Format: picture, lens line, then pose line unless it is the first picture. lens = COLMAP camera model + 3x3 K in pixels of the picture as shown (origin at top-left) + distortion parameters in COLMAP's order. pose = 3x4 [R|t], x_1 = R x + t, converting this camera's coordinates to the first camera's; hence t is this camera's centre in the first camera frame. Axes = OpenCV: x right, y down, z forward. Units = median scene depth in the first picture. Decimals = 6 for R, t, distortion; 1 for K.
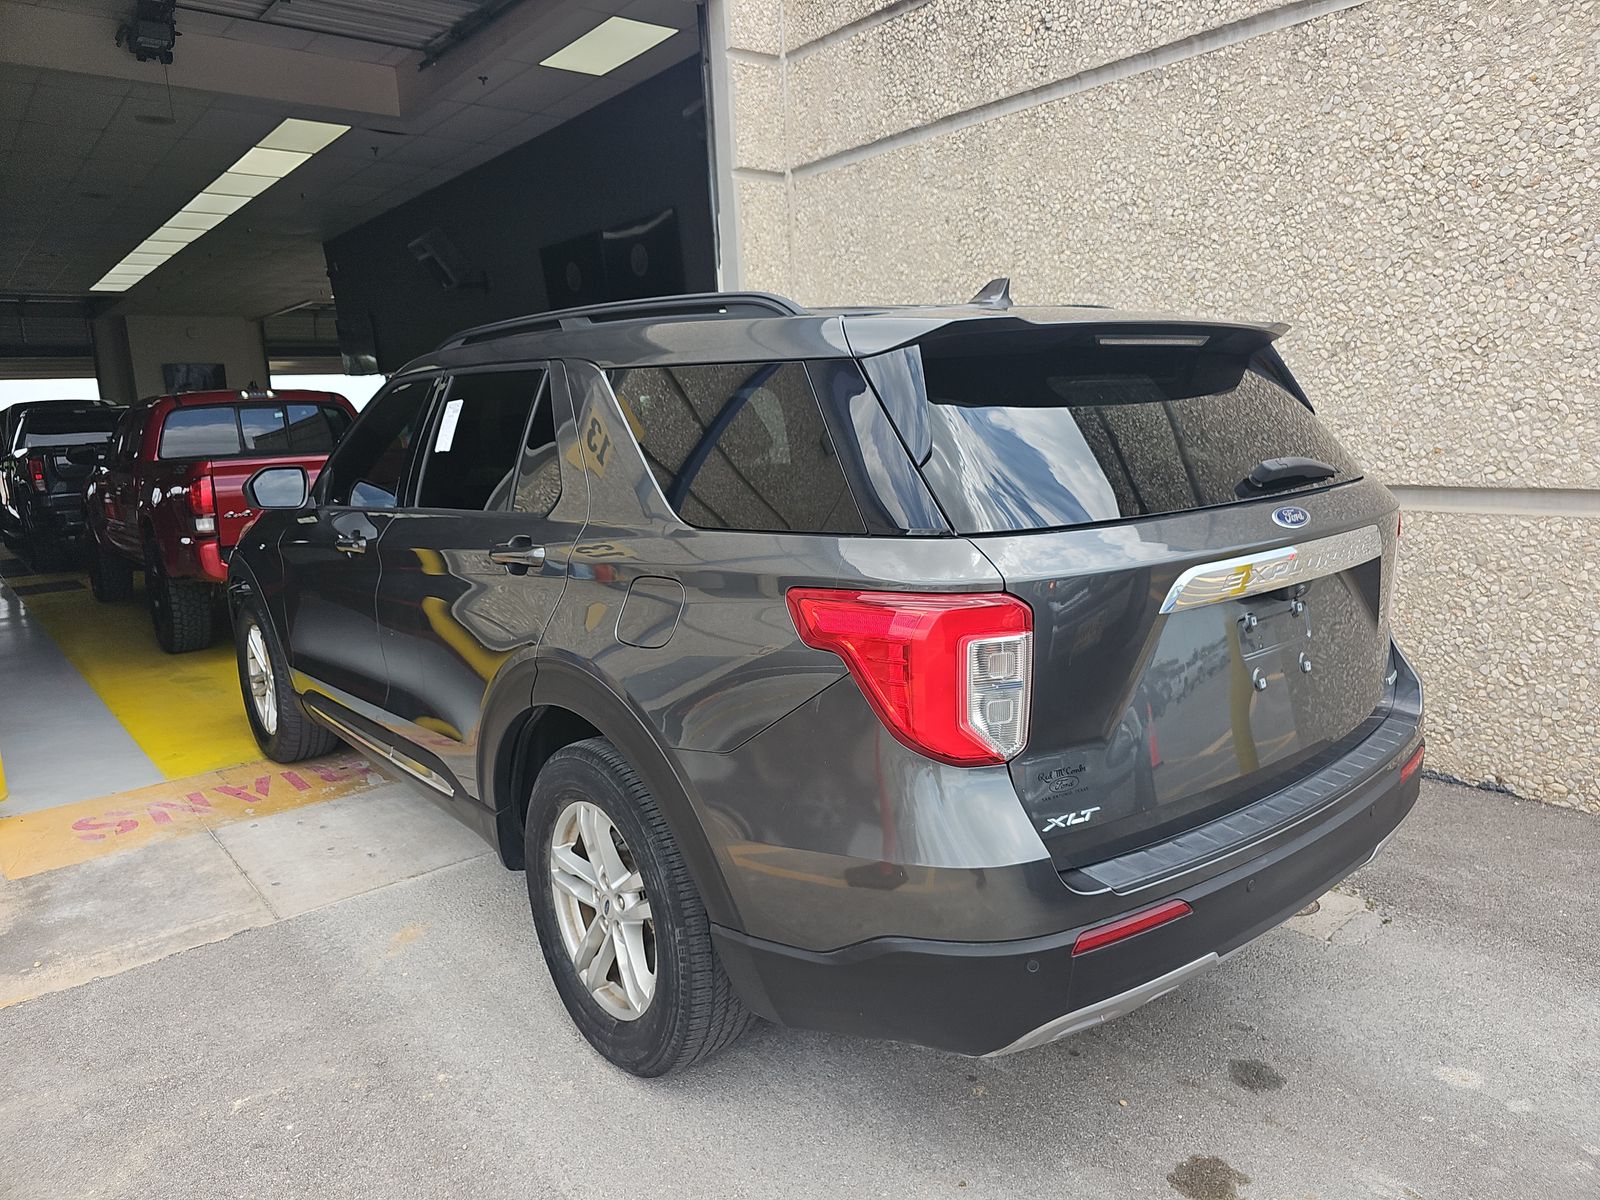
lens RADIAL K [[1059.9, 0, 795.7], [0, 1059.9, 591.3], [0, 0, 1]] dist [0.029093, -0.022953]
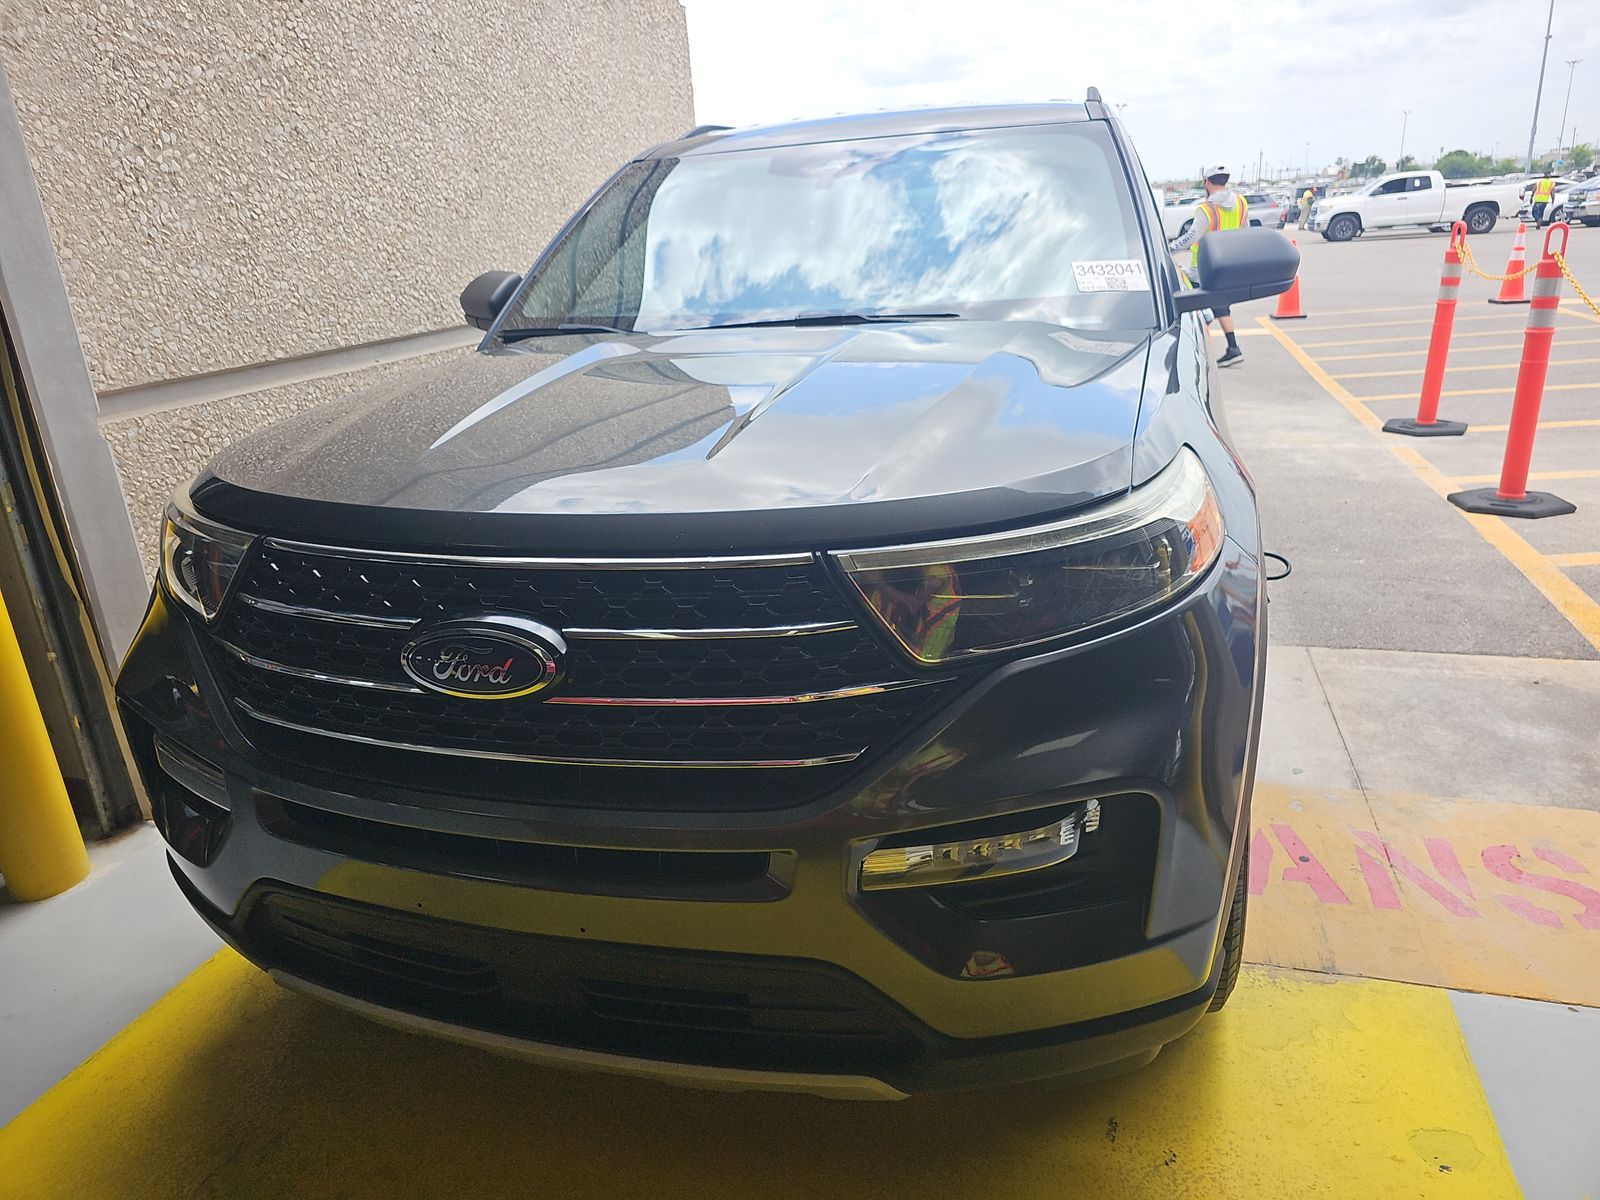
lens RADIAL K [[1059.9, 0, 794.2], [0, 1059.9, 593.4], [0, 0, 1]] dist [0.029093, -0.022953]
pose [[-0.545091, -0.199470, 0.814302, -0.800669], [0.227912, 0.899449, 0.372891, -0.195266], [-0.806803, 0.388848, -0.444820, 1.406460]]
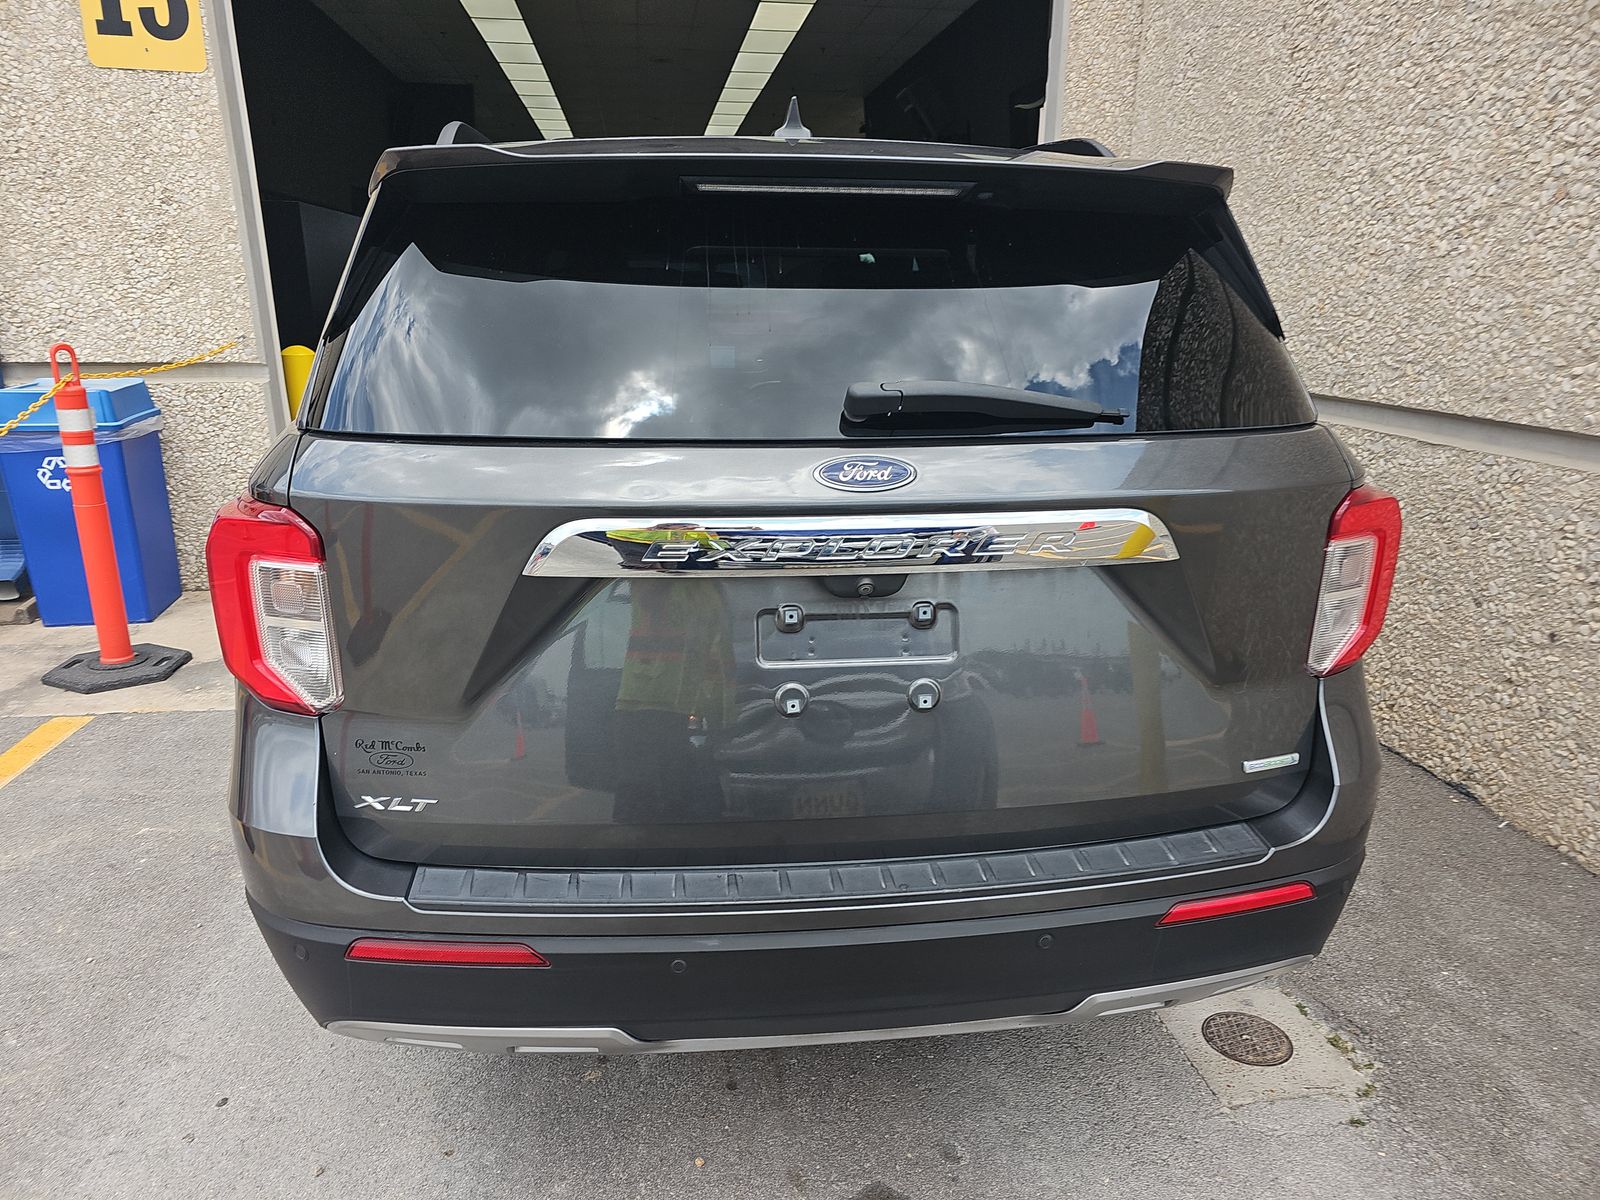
lens RADIAL K [[1059.9, 0, 784.8], [0, 1059.9, 614.6], [0, 0, 1]] dist [0.029093, -0.022953]
pose [[0.847694, 0.204385, -0.489532, 0.351994], [-0.134413, 0.975440, 0.174502, -0.042341], [0.513175, -0.082125, 0.854346, 0.192097]]
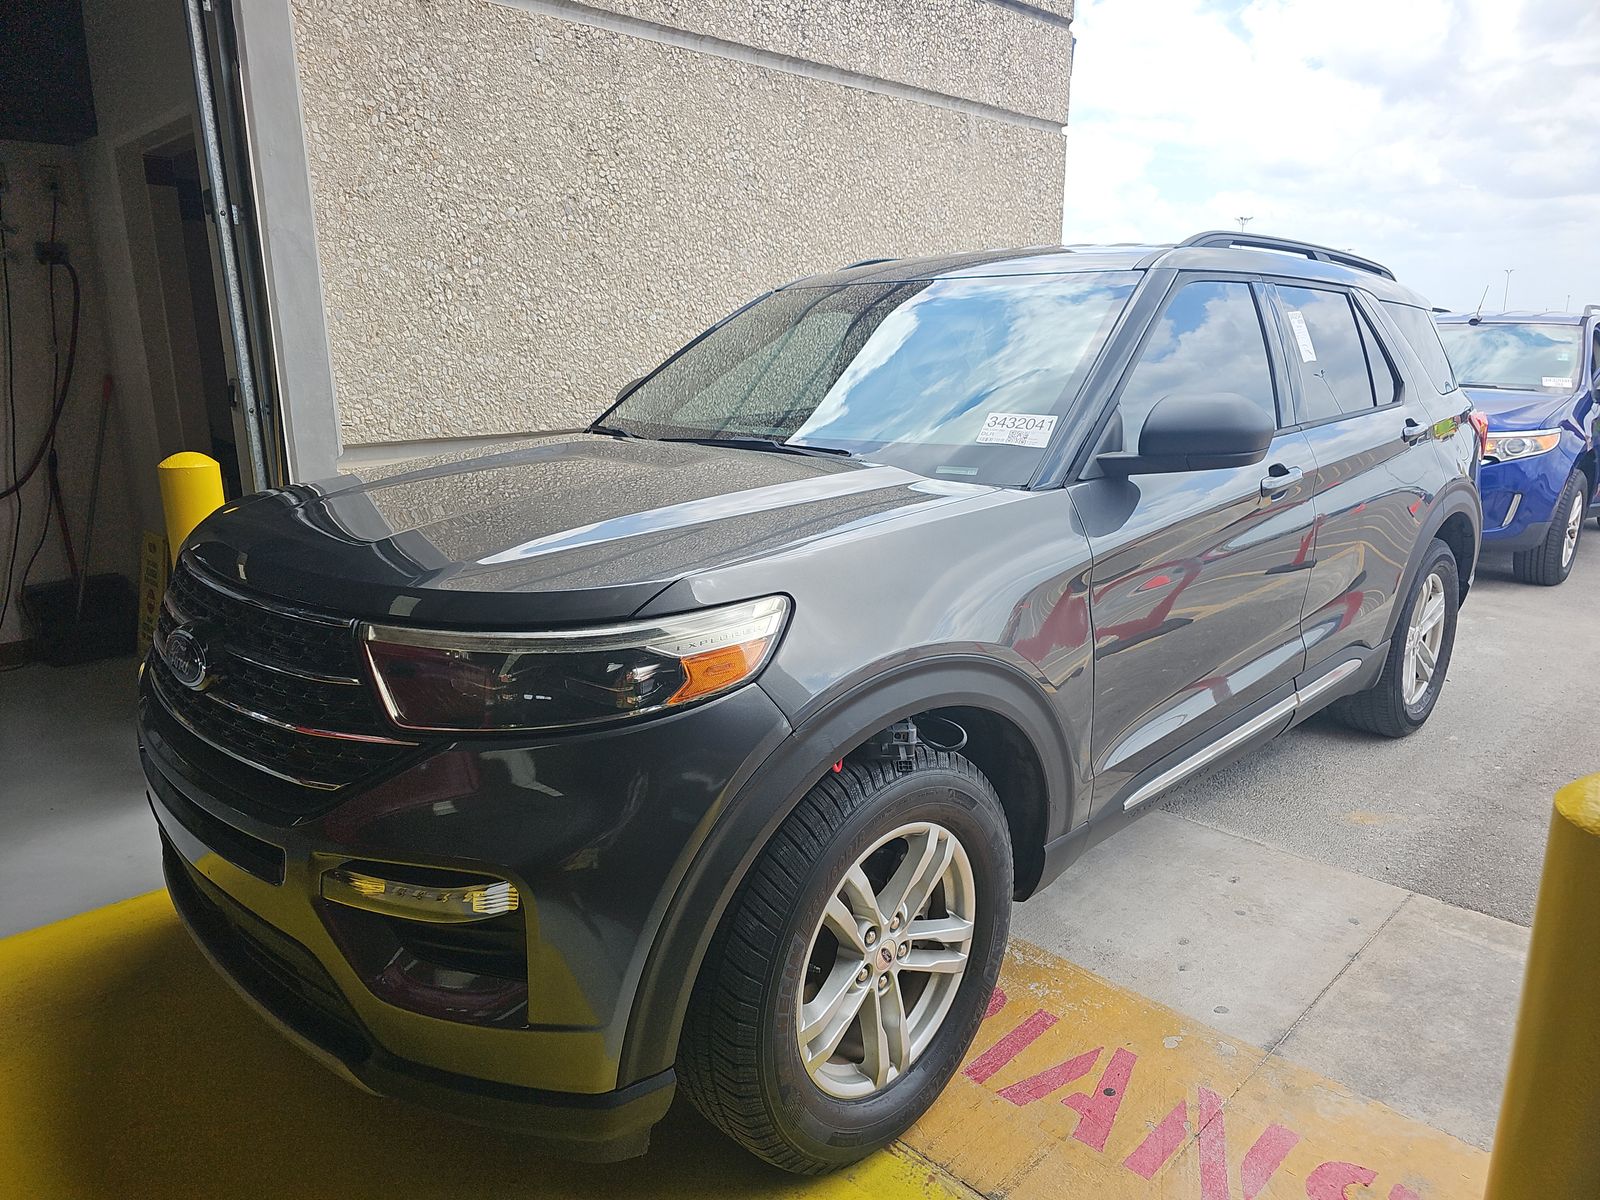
lens RADIAL K [[1059.9, 0, 801.0], [0, 1059.9, 605.7], [0, 0, 1]] dist [0.029093, -0.022953]
pose [[-0.094509, -0.195012, 0.976237, -0.942606], [0.176872, 0.961736, 0.209238, -0.148630], [-0.979686, 0.192444, -0.056400, 1.127272]]
